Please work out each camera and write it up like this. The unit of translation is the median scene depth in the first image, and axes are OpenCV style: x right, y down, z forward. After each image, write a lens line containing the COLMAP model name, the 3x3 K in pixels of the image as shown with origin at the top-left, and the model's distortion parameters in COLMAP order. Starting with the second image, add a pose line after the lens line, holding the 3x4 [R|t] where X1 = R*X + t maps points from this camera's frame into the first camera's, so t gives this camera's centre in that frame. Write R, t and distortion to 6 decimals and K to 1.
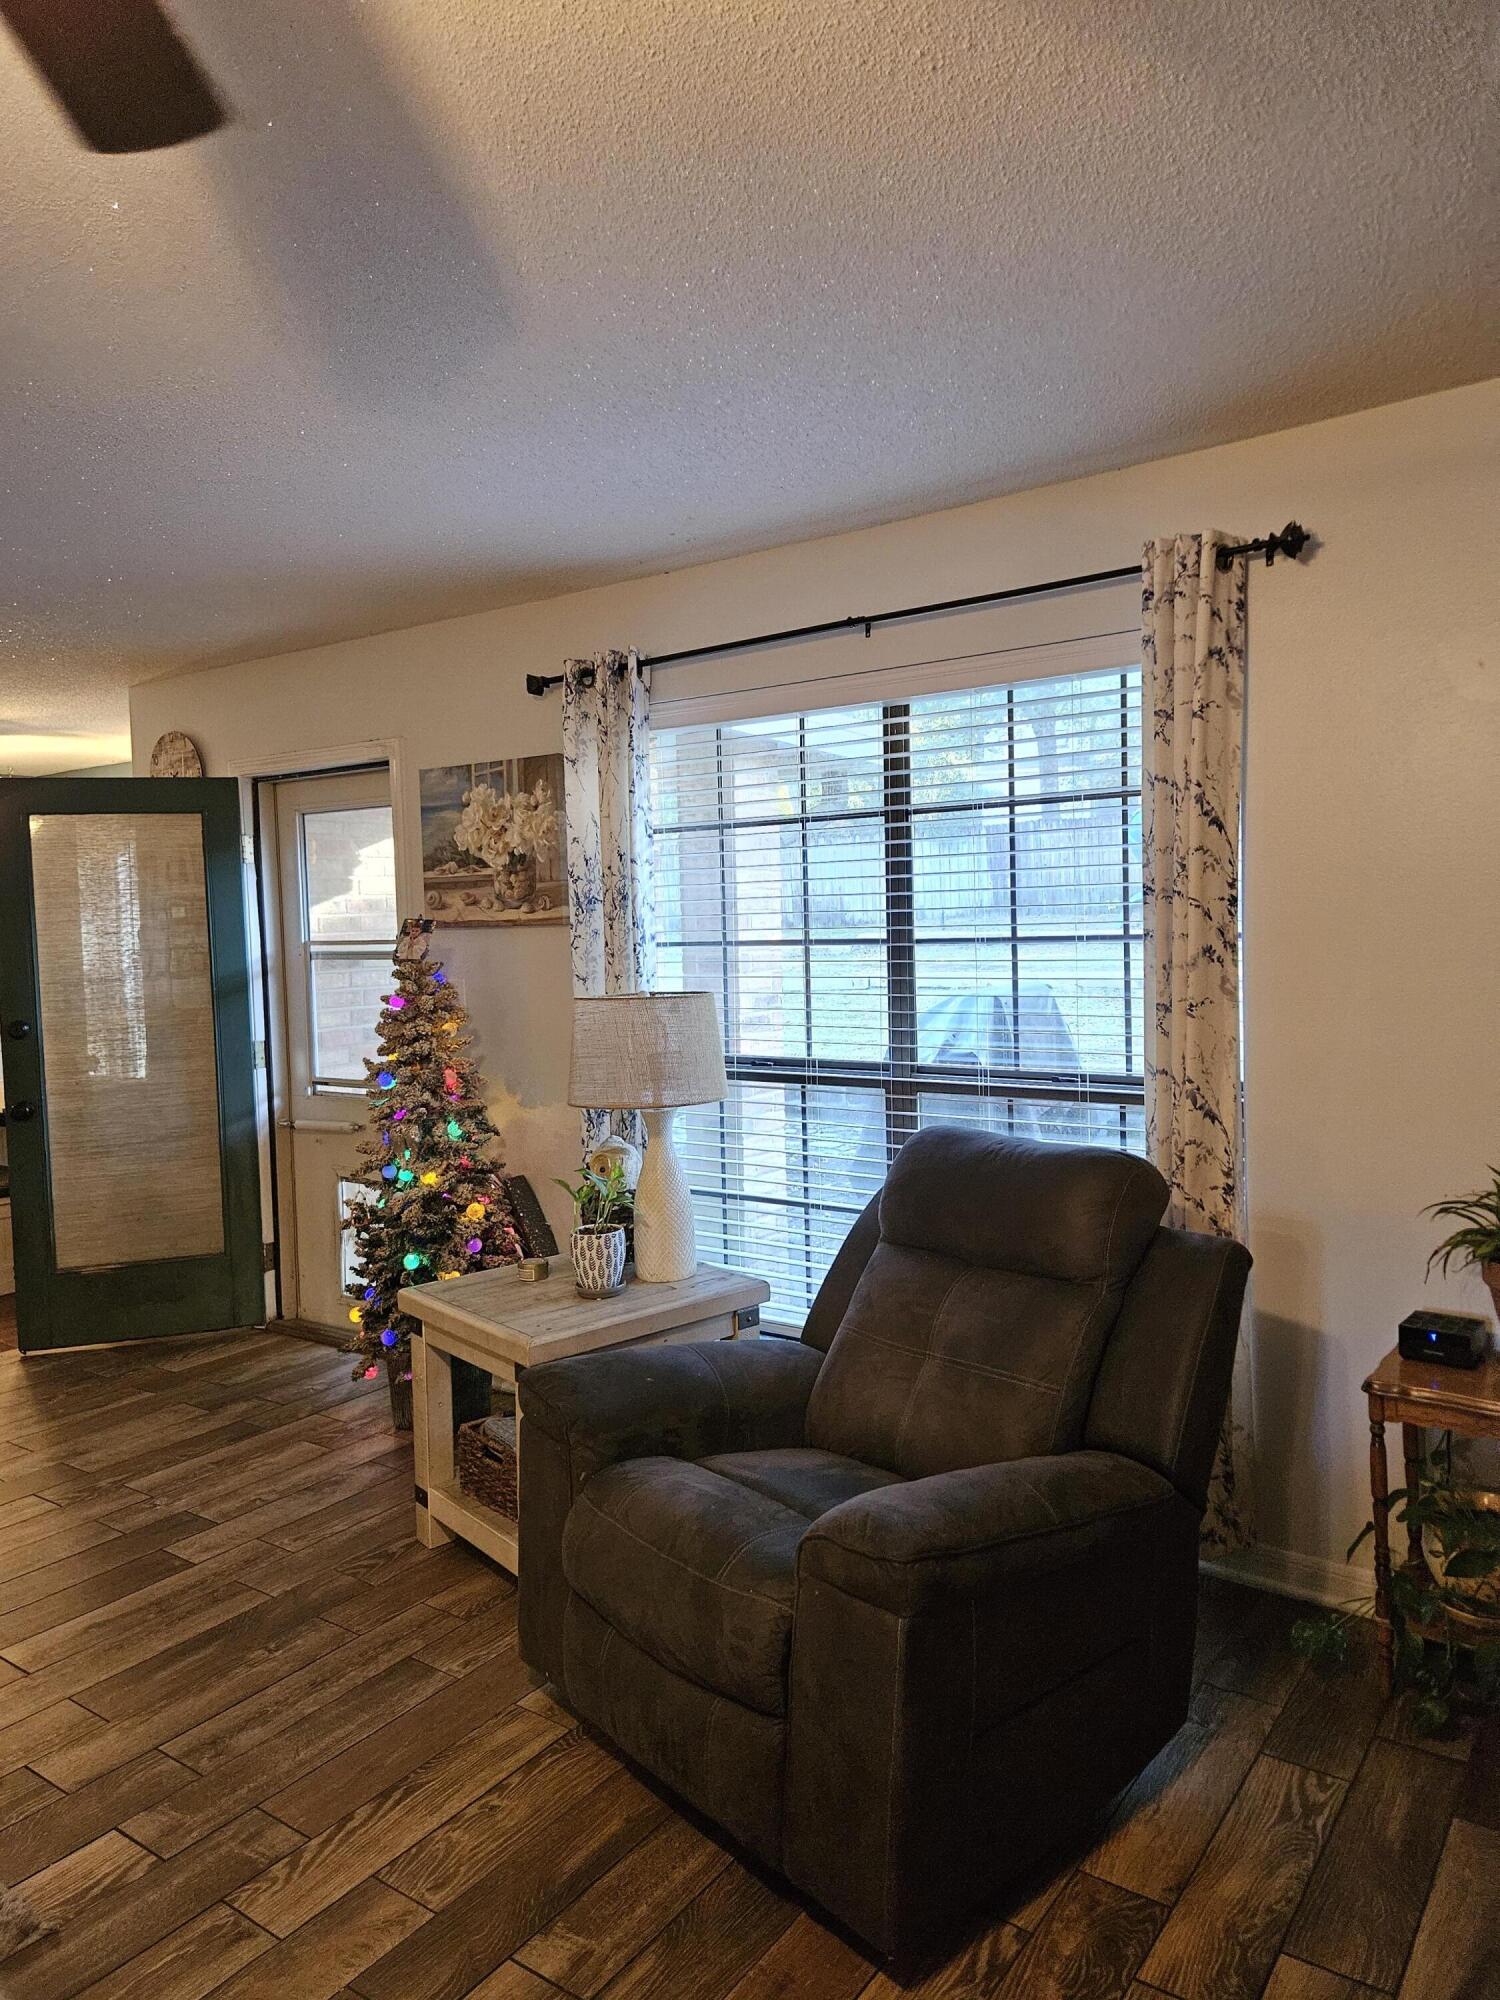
lens RADIAL K [[1350.6, 0, 746.5], [0, 1350.6, 991.8], [0, 0, 1]] dist [0.062982, -0.014950]
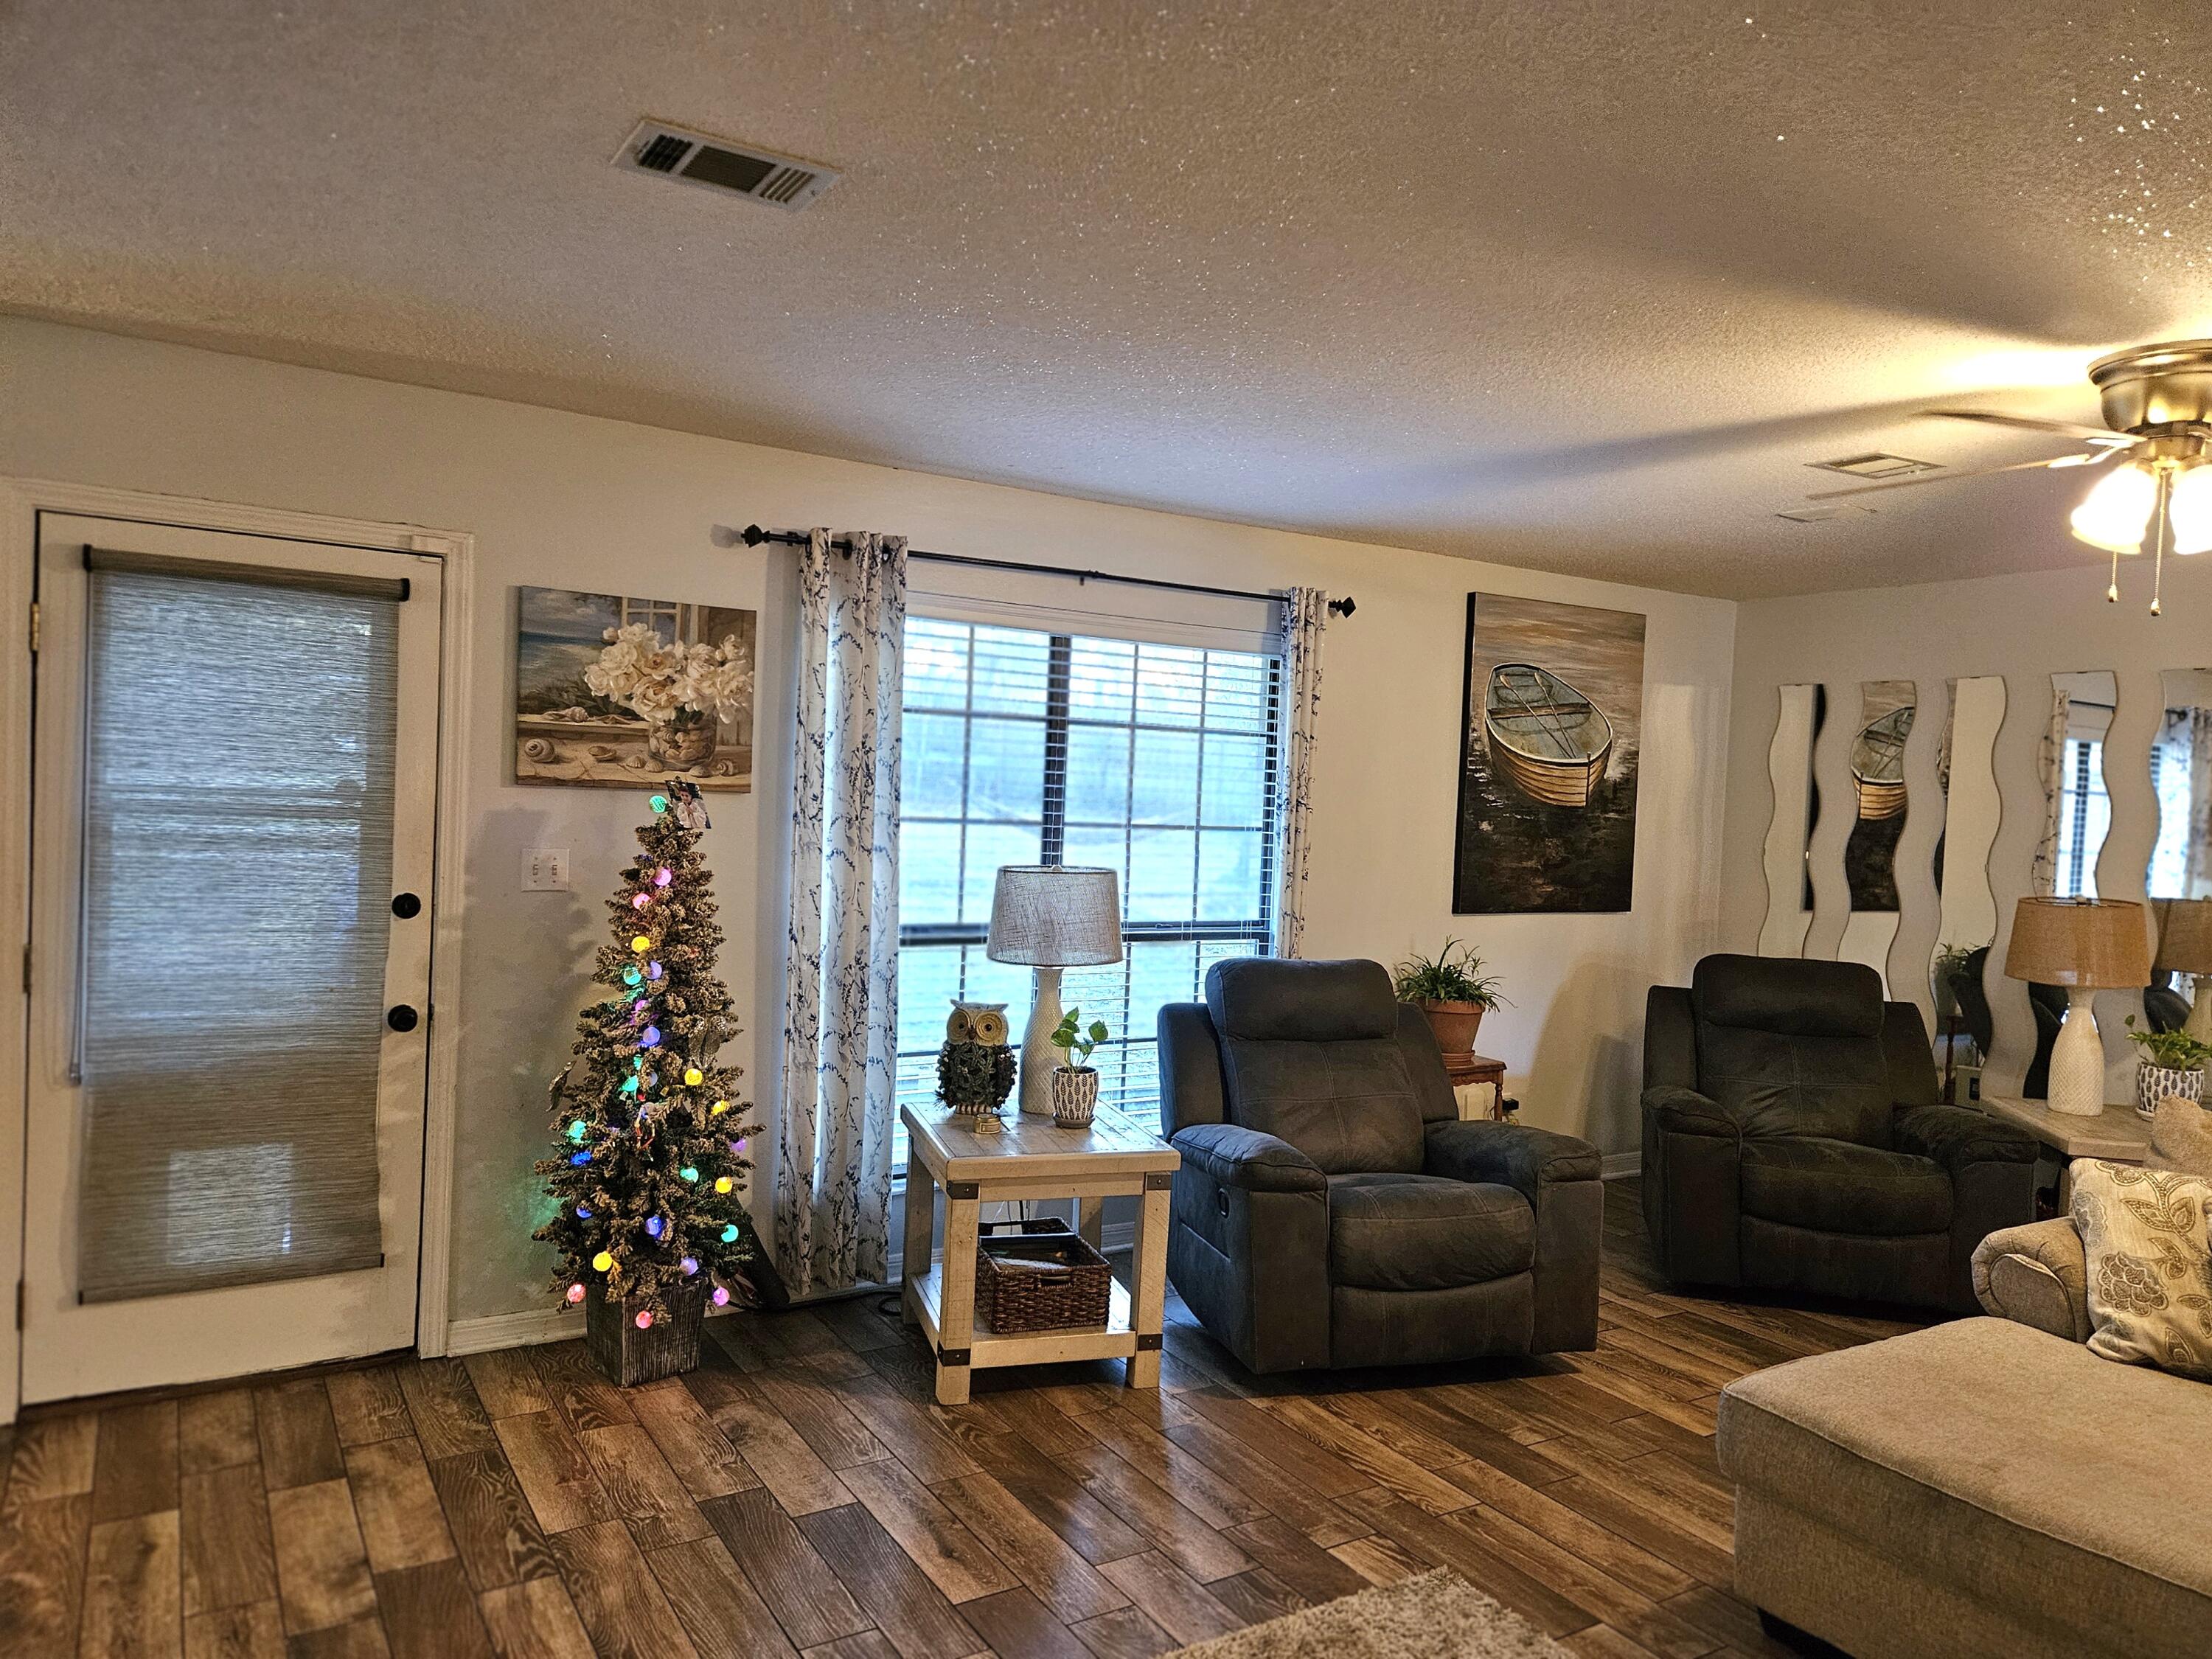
lens RADIAL K [[1493.8, 0, 1102.0], [0, 1493.8, 848.8], [0, 0, 1]] dist [0.062982, -0.014950]
pose [[0.383781, 0.005738, 0.923406, -0.998629], [-0.004710, 0.999980, -0.004256, -0.007591], [-0.923412, -0.002716, 0.383800, 0.373631]]
